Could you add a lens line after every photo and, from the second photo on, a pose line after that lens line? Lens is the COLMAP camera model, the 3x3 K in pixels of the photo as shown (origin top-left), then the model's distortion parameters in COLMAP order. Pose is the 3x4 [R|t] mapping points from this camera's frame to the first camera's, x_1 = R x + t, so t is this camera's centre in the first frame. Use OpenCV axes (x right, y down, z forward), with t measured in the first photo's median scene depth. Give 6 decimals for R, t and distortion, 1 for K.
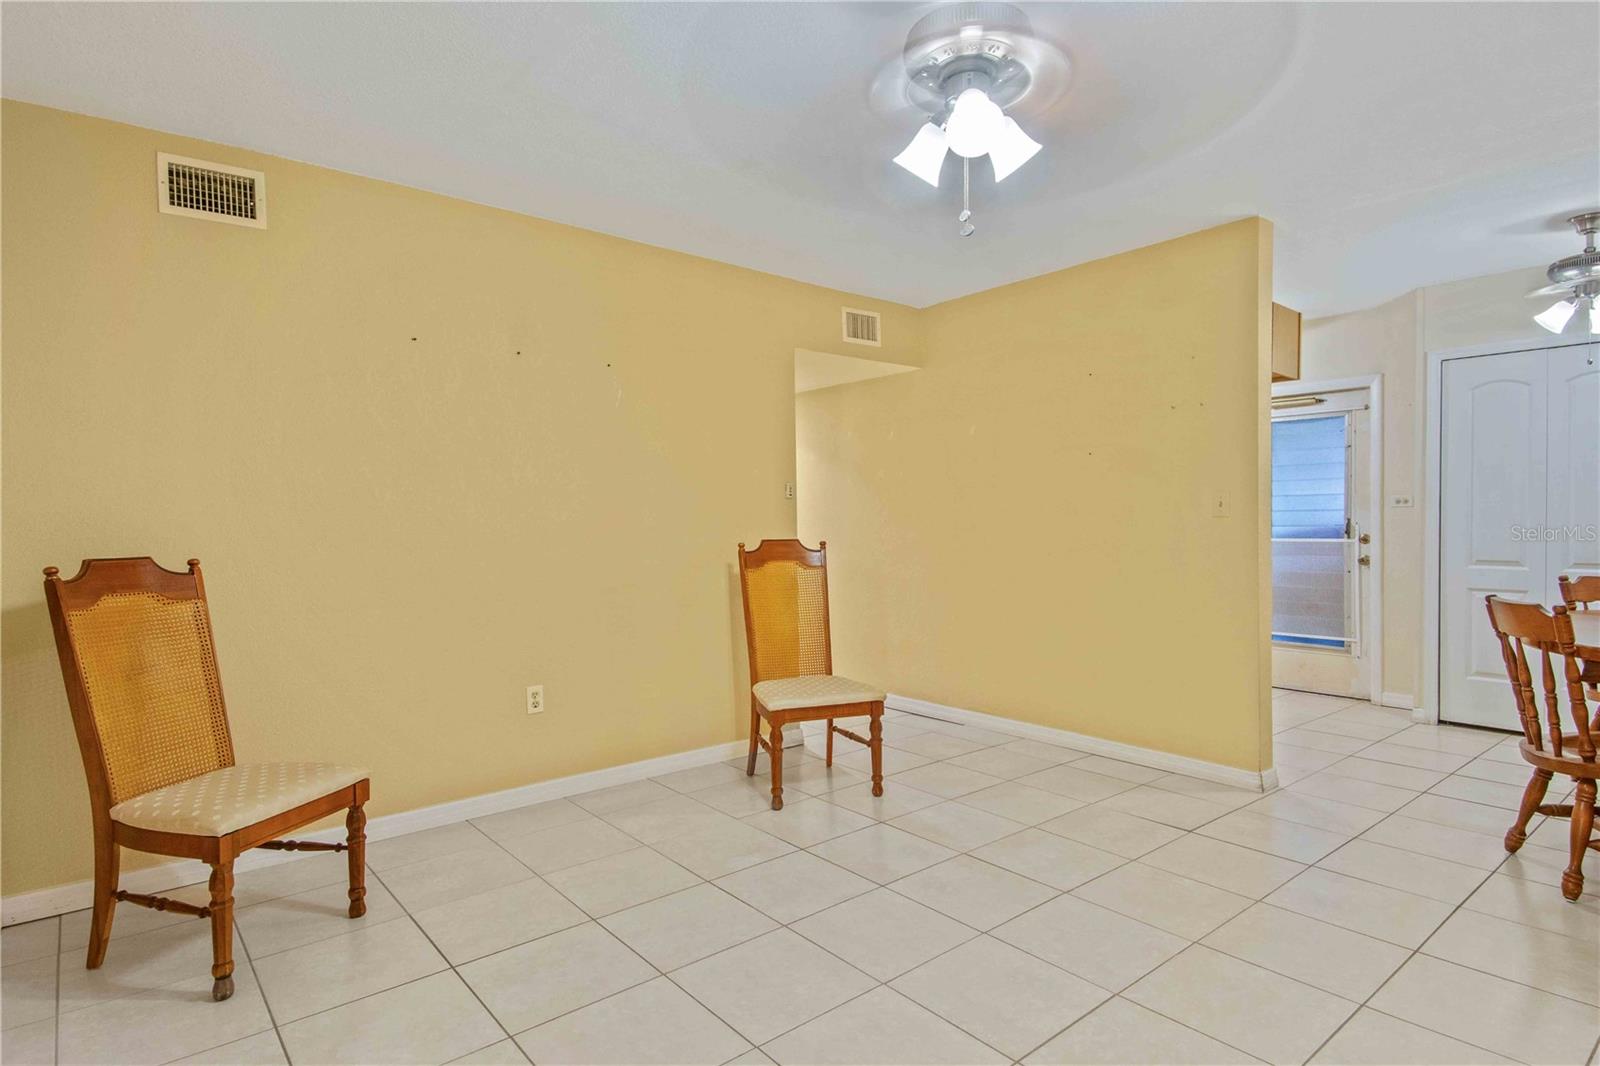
lens RADIAL K [[842.0, 0, 800.0], [0, 842.0, 538.8], [0, 0, 1]] dist [0.074402, -0.053976]
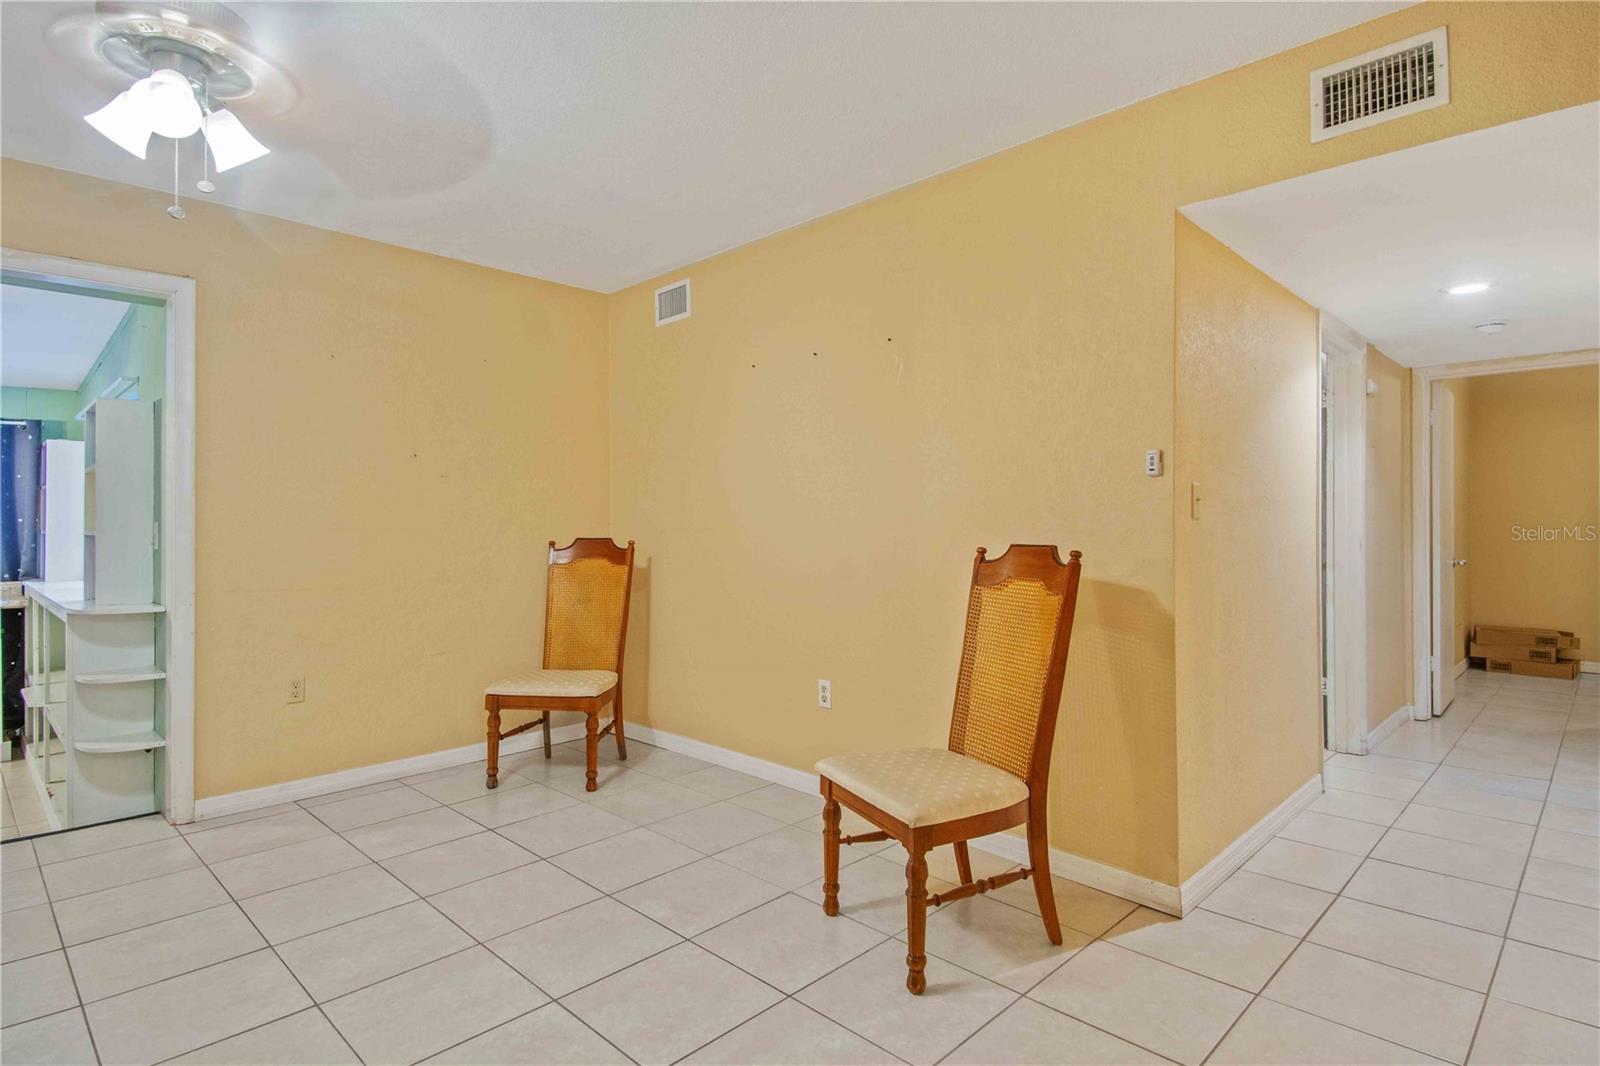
lens RADIAL K [[834.8, 0, 800.5], [0, 834.8, 525.7], [0, 0, 1]] dist [0.073263, -0.052255]
pose [[0.100397, 0.008735, -0.994909, 0.660701], [-0.017396, 0.999824, 0.007022, -0.016459], [0.994795, 0.016602, 0.100531, 0.855621]]
